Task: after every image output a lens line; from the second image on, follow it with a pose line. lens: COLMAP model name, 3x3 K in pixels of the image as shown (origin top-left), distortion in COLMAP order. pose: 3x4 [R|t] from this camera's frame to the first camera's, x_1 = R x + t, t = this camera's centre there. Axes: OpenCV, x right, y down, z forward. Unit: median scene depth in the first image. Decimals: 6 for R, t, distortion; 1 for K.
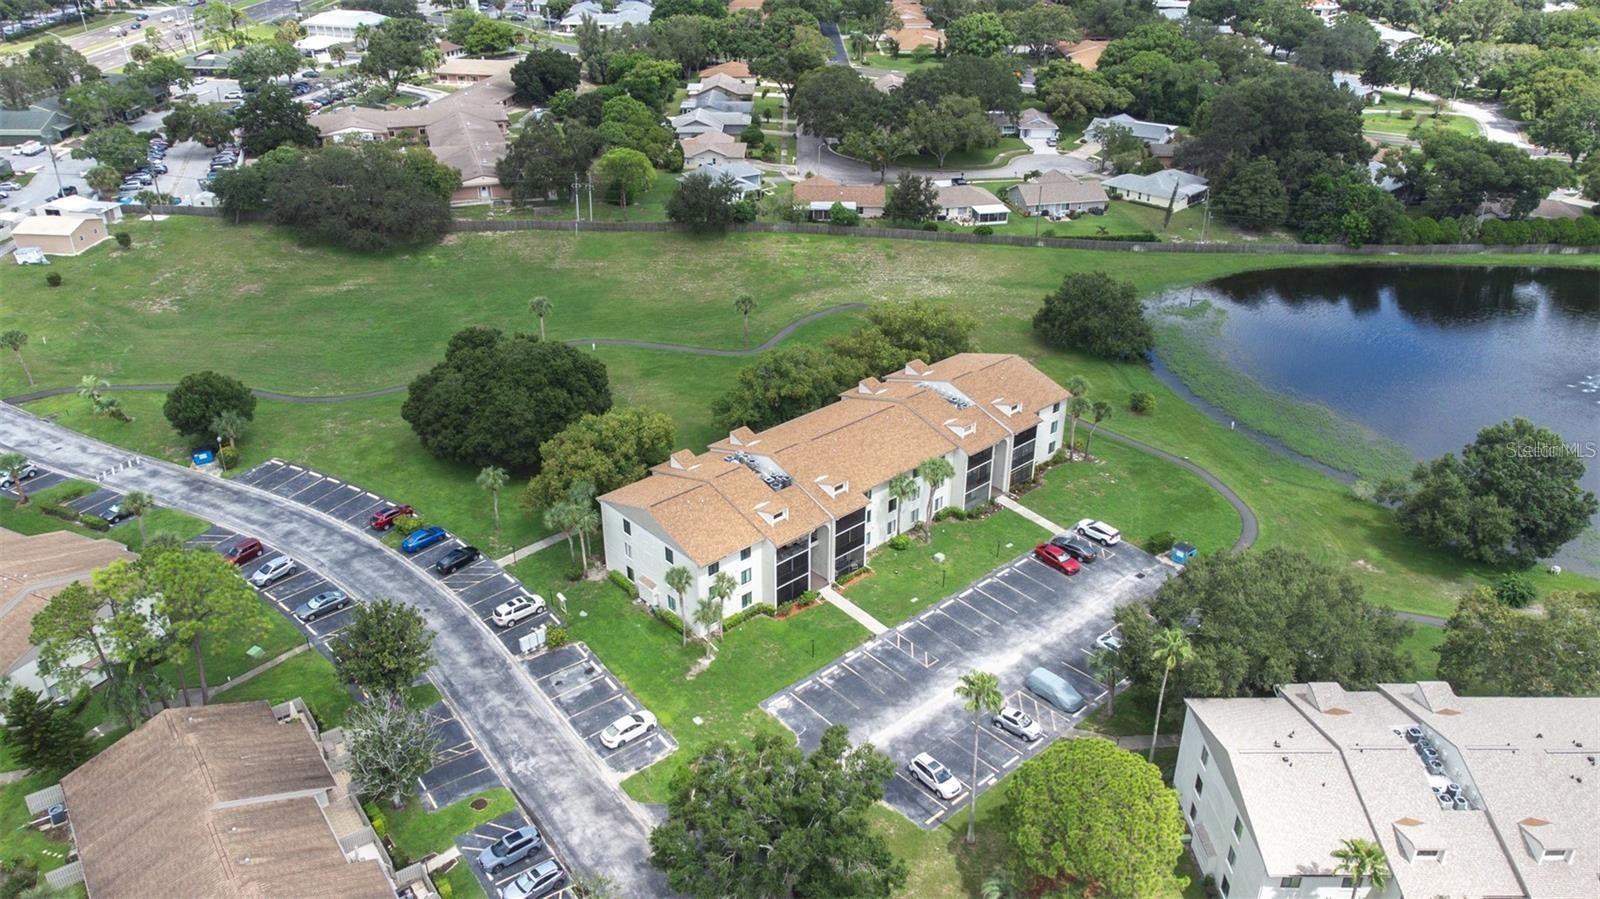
lens RADIAL K [[1205.4, 0, 801.6], [0, 1205.4, 448.7], [0, 0, 1]] dist [0.059220, 0.002788]
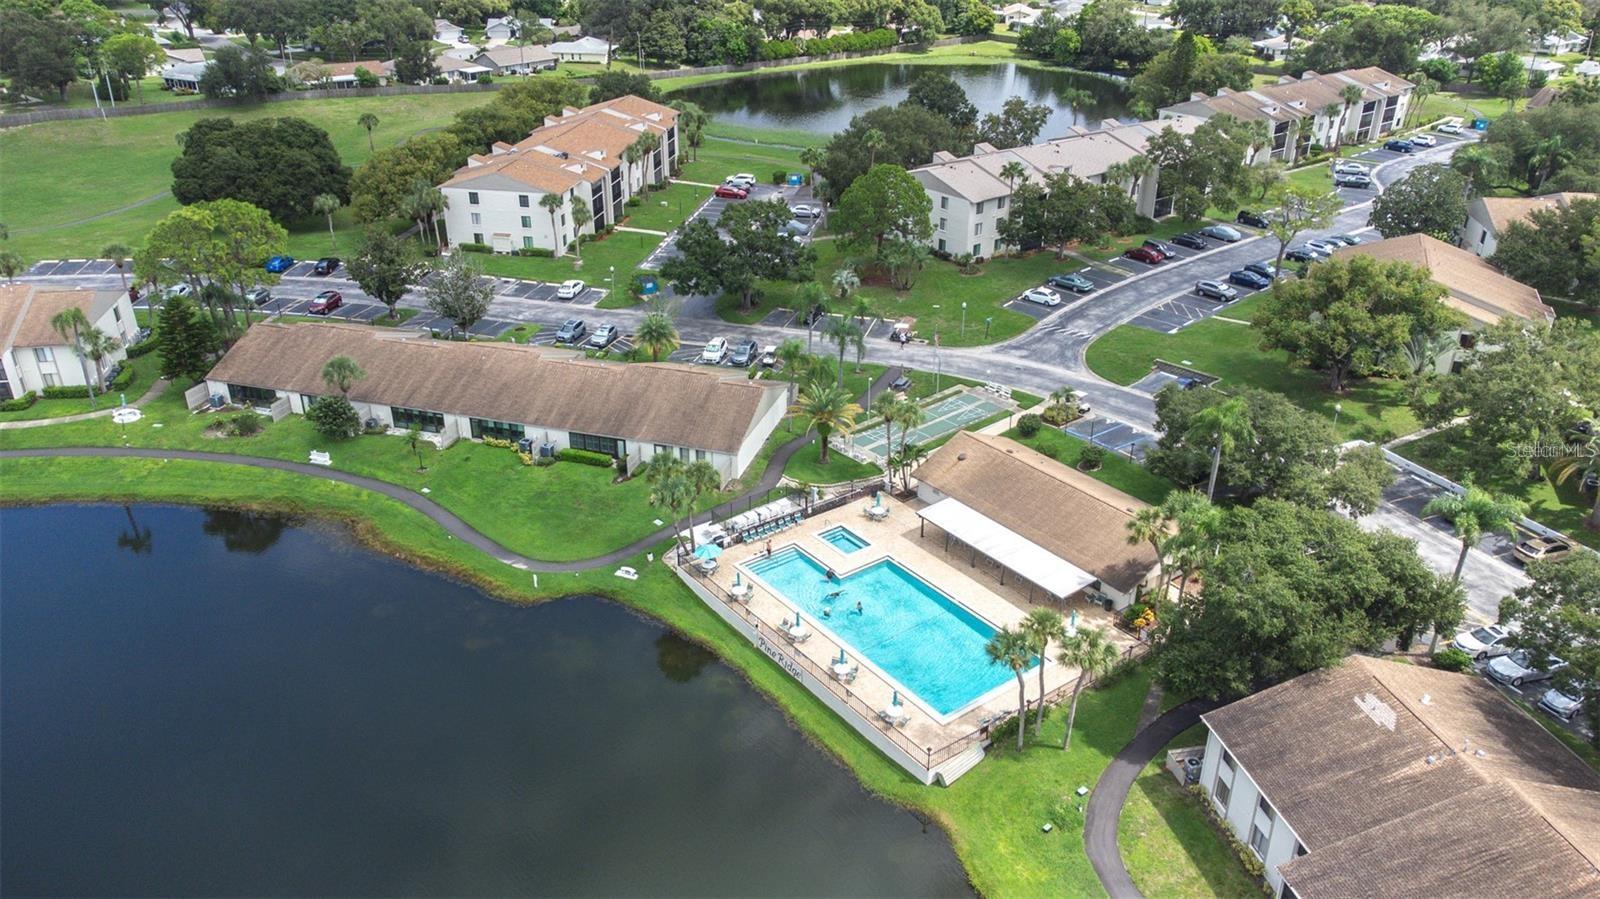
lens RADIAL K [[1205.4, 0, 796.0], [0, 1205.4, 449.6], [0, 0, 1]] dist [0.059220, 0.002788]
pose [[0.797927, -0.262433, 0.542625, -0.619920], [0.276214, 0.959356, 0.057807, 0.329838], [-0.535741, 0.103755, 0.837984, -0.272764]]
